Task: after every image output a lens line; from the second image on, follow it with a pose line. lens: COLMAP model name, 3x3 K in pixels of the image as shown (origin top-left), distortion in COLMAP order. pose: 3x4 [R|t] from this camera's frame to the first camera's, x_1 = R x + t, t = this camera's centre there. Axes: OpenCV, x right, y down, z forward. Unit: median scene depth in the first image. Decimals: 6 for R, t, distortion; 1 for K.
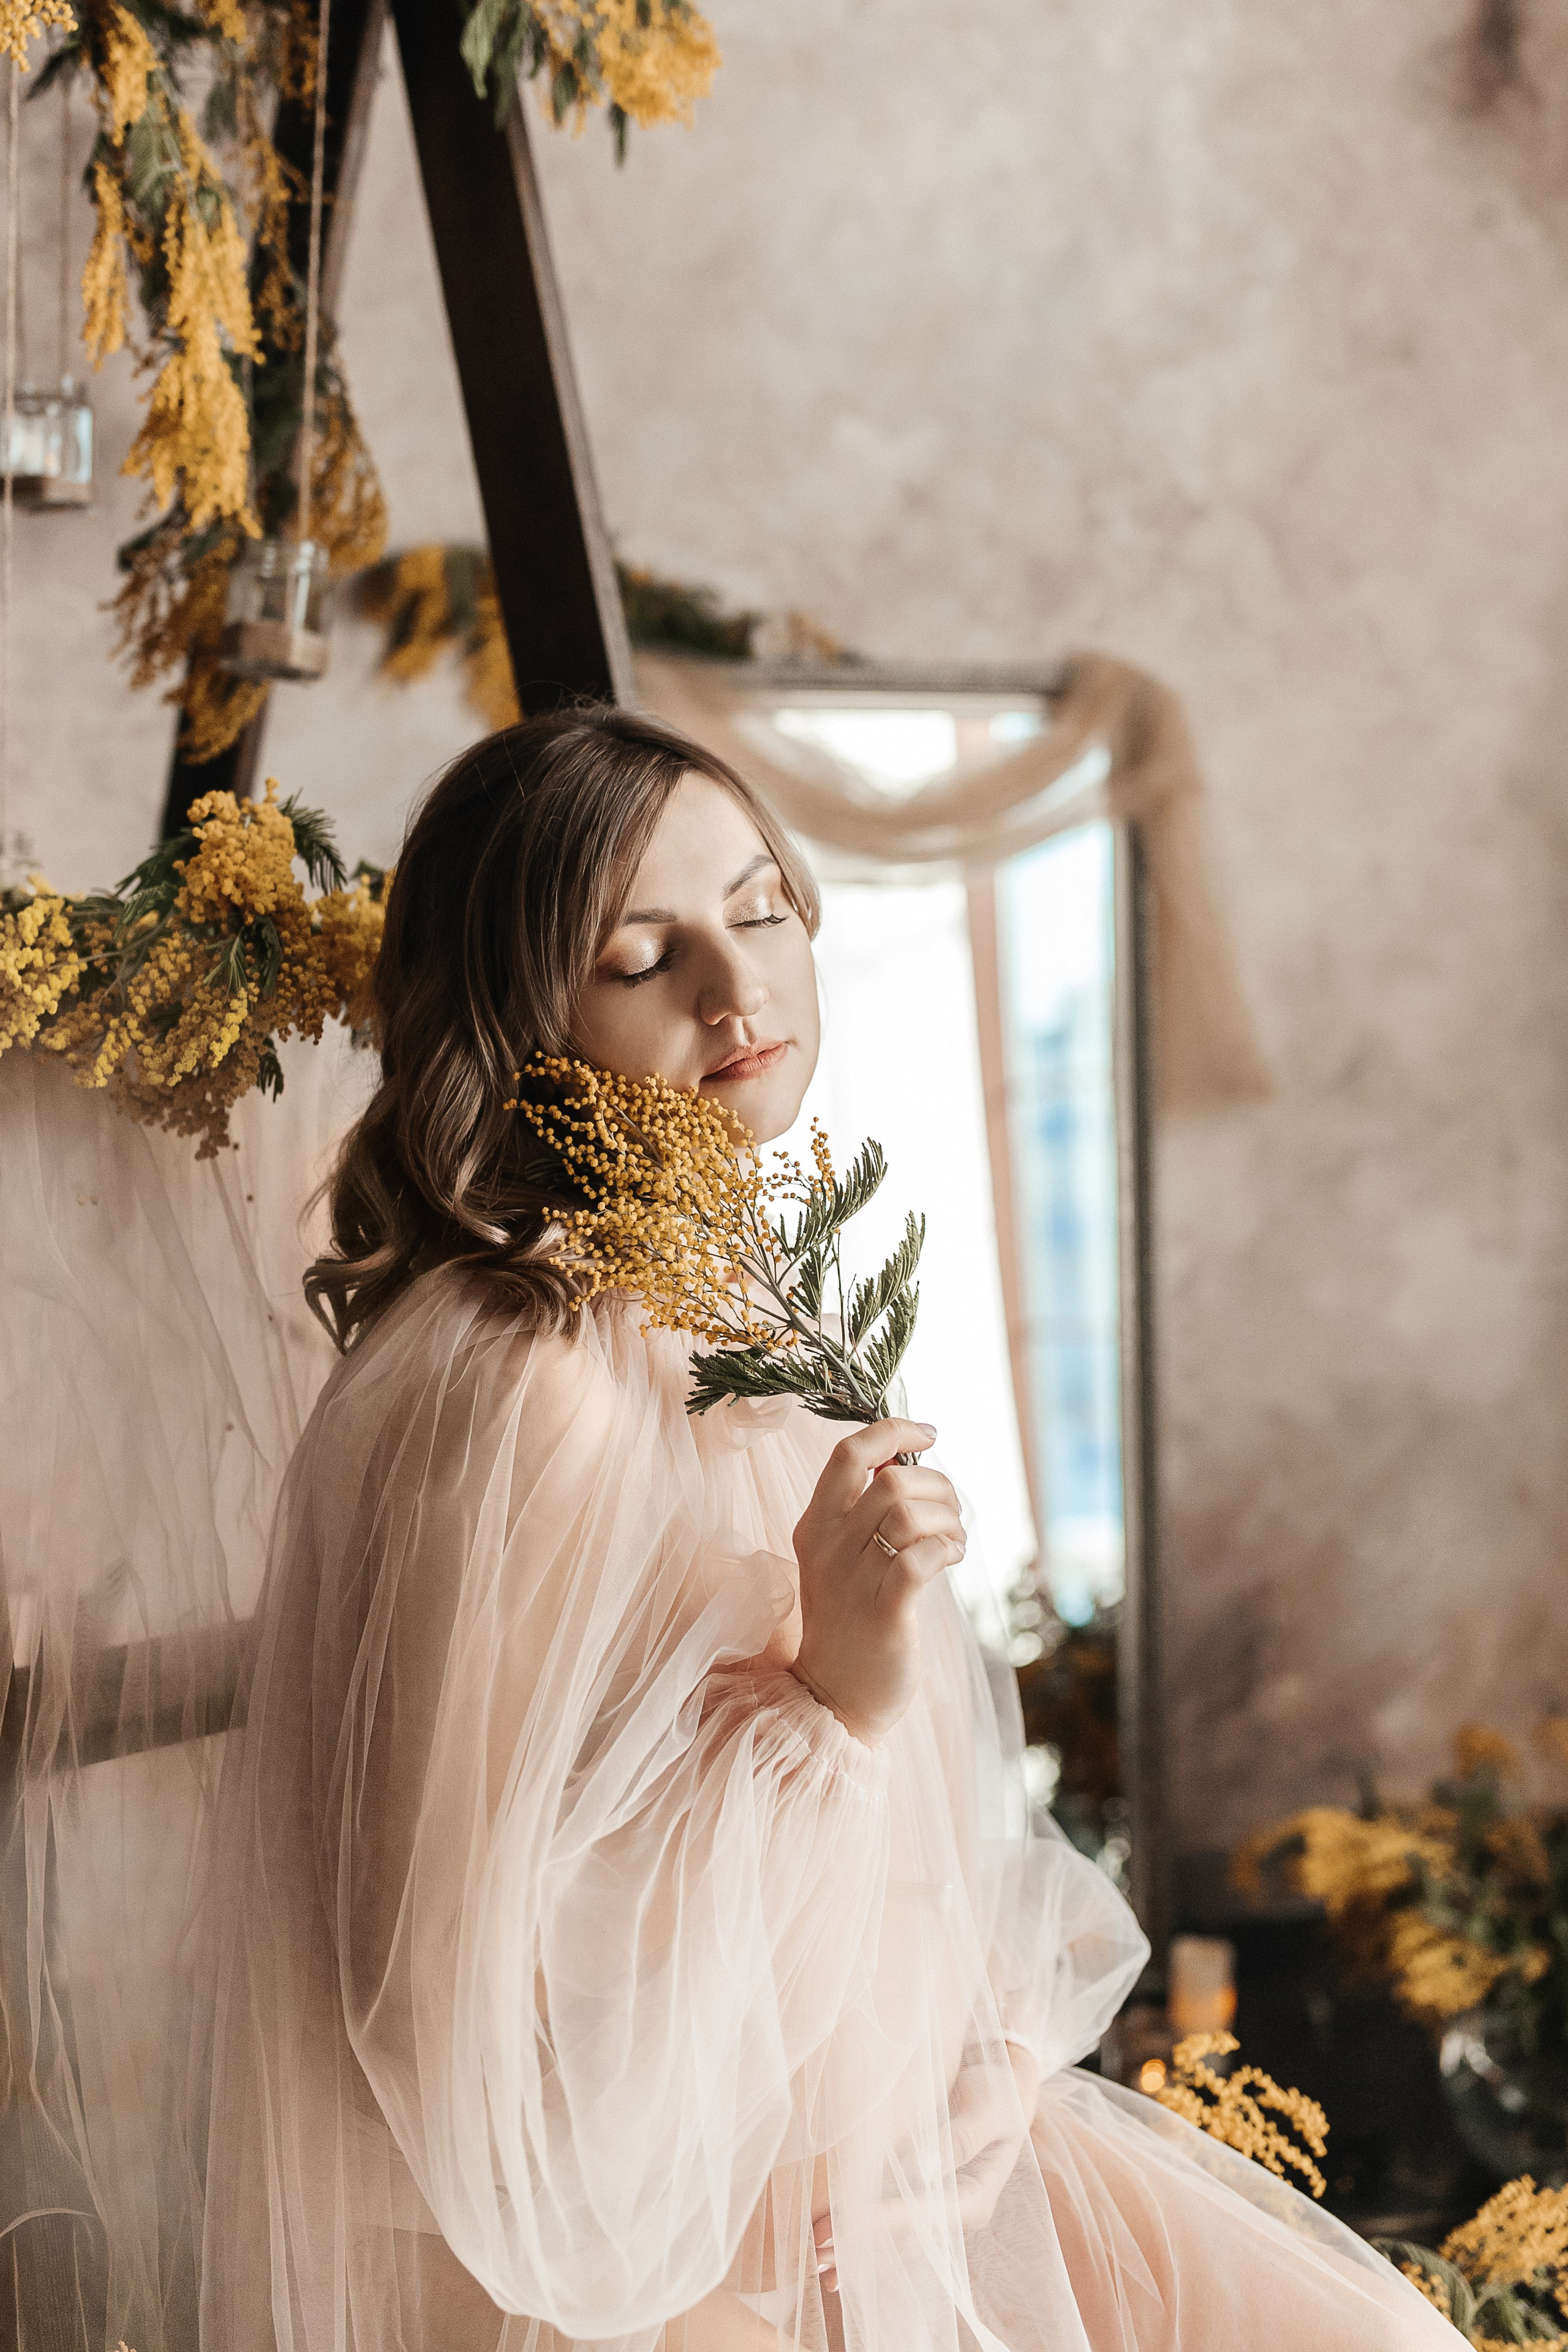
lens RADIAL K [[2696.7, 0, 784.0], [0, 2696.7, 1176.0], [0, 0, 1]] dist [0.009620, 0.021574]
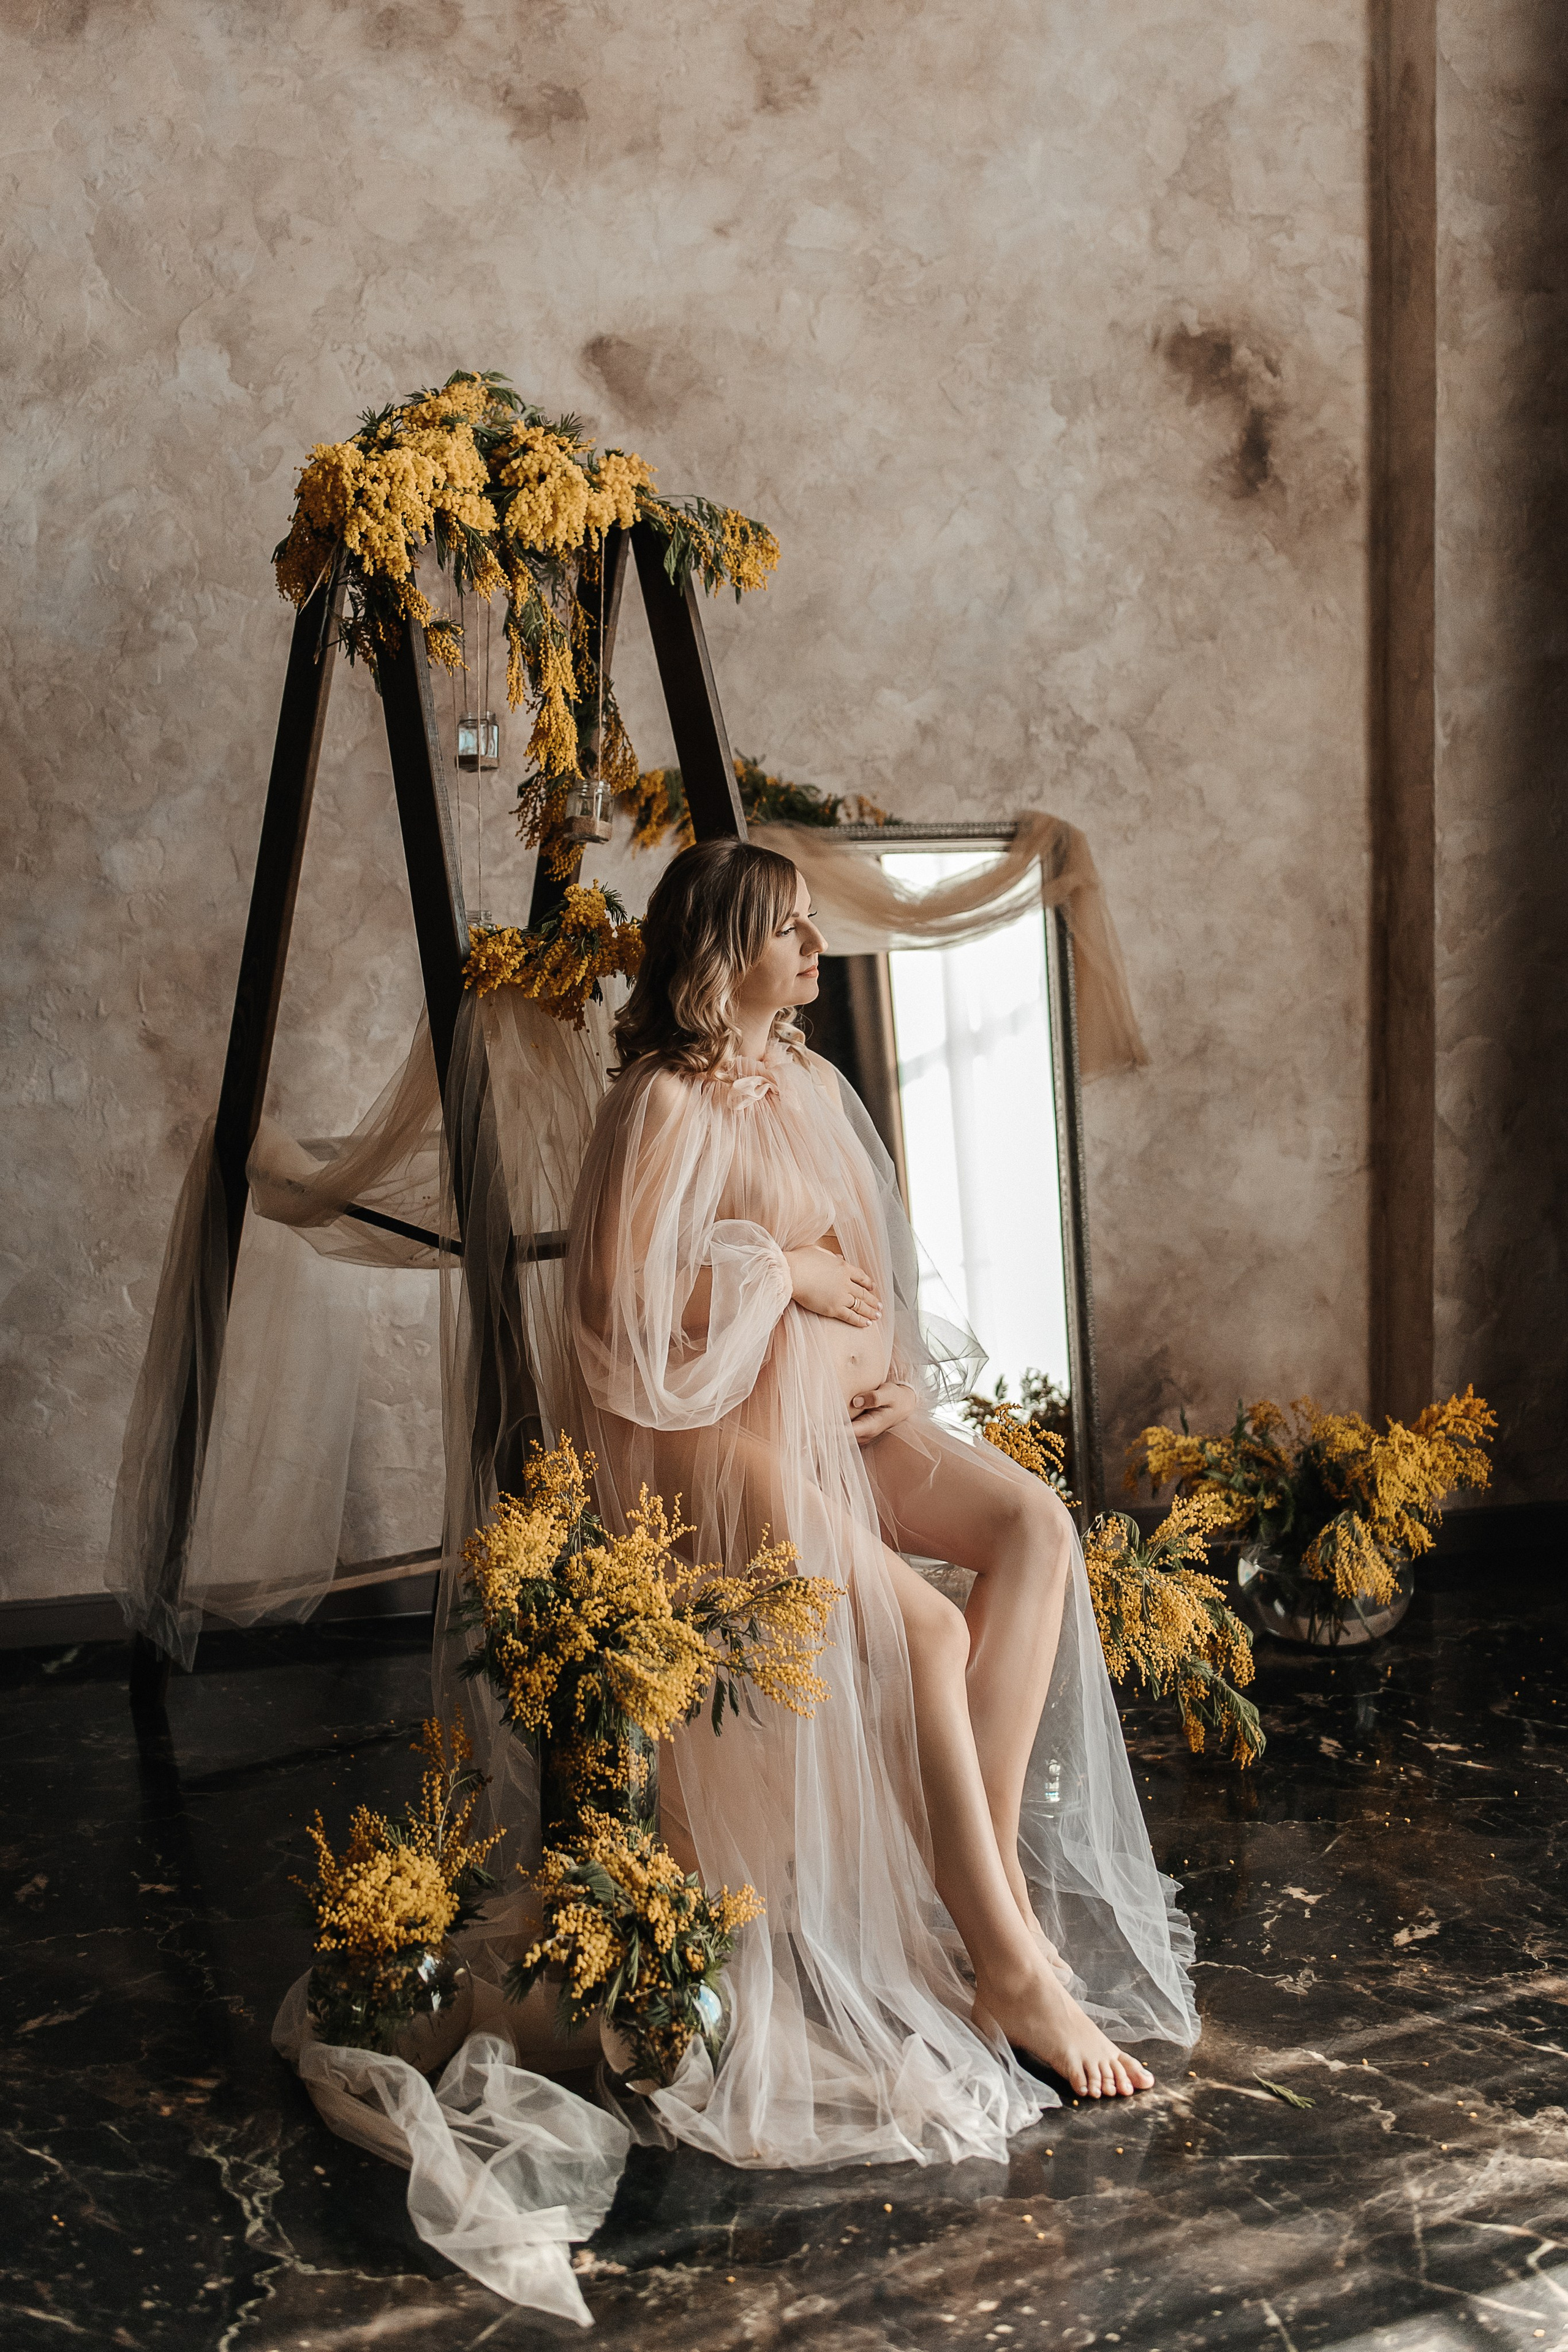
lens RADIAL K [[2319.0, 0, 784.0], [0, 2319.0, 1176.0], [0, 0, 1]] dist [0.005805, 0.002446]
pose [[0.996049, -0.034663, -0.081765, 0.070613], [0.031072, 0.998513, -0.044784, 0.108825], [0.083195, 0.042066, 0.995645, -0.525579]]
